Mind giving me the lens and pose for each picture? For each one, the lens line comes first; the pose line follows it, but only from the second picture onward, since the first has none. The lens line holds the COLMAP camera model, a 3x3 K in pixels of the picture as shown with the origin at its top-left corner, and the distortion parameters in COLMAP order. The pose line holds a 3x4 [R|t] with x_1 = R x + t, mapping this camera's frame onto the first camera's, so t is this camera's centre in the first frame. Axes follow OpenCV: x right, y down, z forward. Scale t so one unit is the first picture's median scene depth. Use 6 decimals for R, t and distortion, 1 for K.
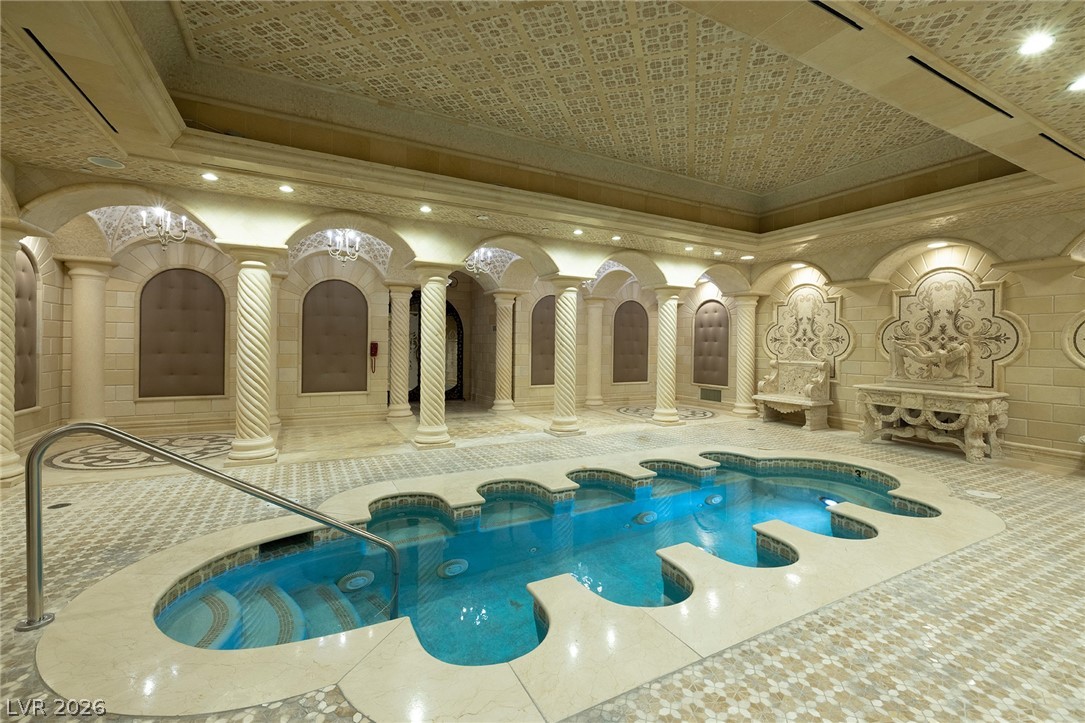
lens RADIAL K [[472.4, 0, 548.5], [0, 472.4, 349.7], [0, 0, 1]] dist [0.000687, 0.000496]
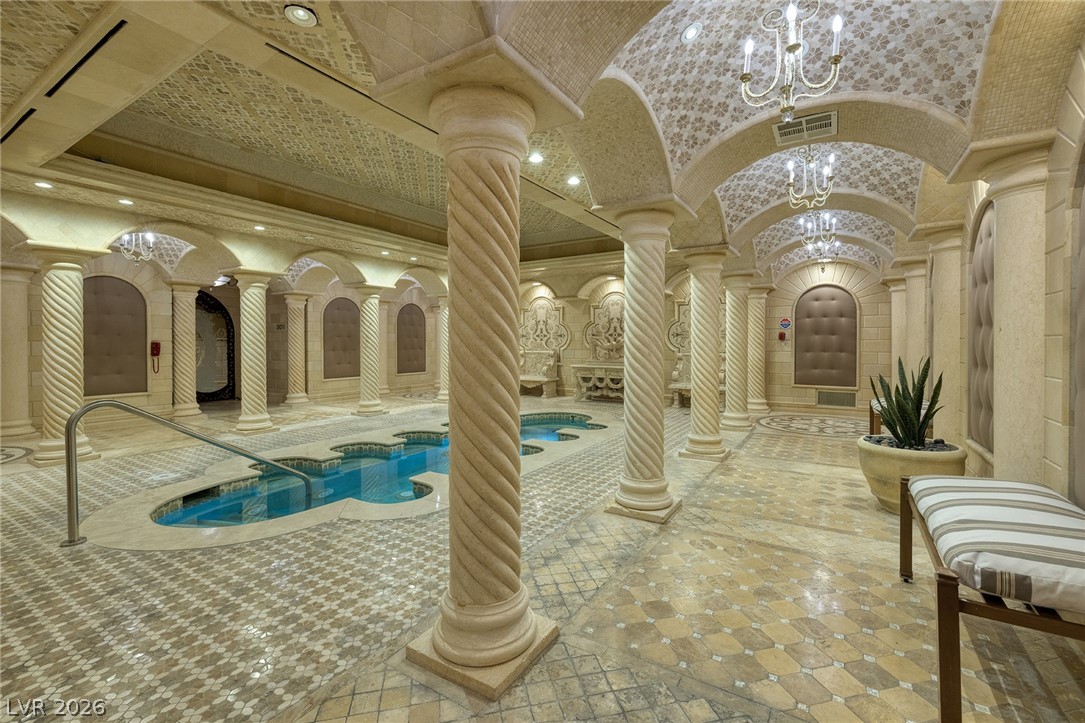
lens RADIAL K [[472.4, 0, 543.5], [0, 472.4, 352.9], [0, 0, 1]] dist [0.000687, 0.000496]
pose [[0.874059, -0.024468, 0.485204, -0.181669], [0.017423, 0.999667, 0.019024, 0.003870], [-0.485508, -0.008174, 0.874194, -0.311262]]
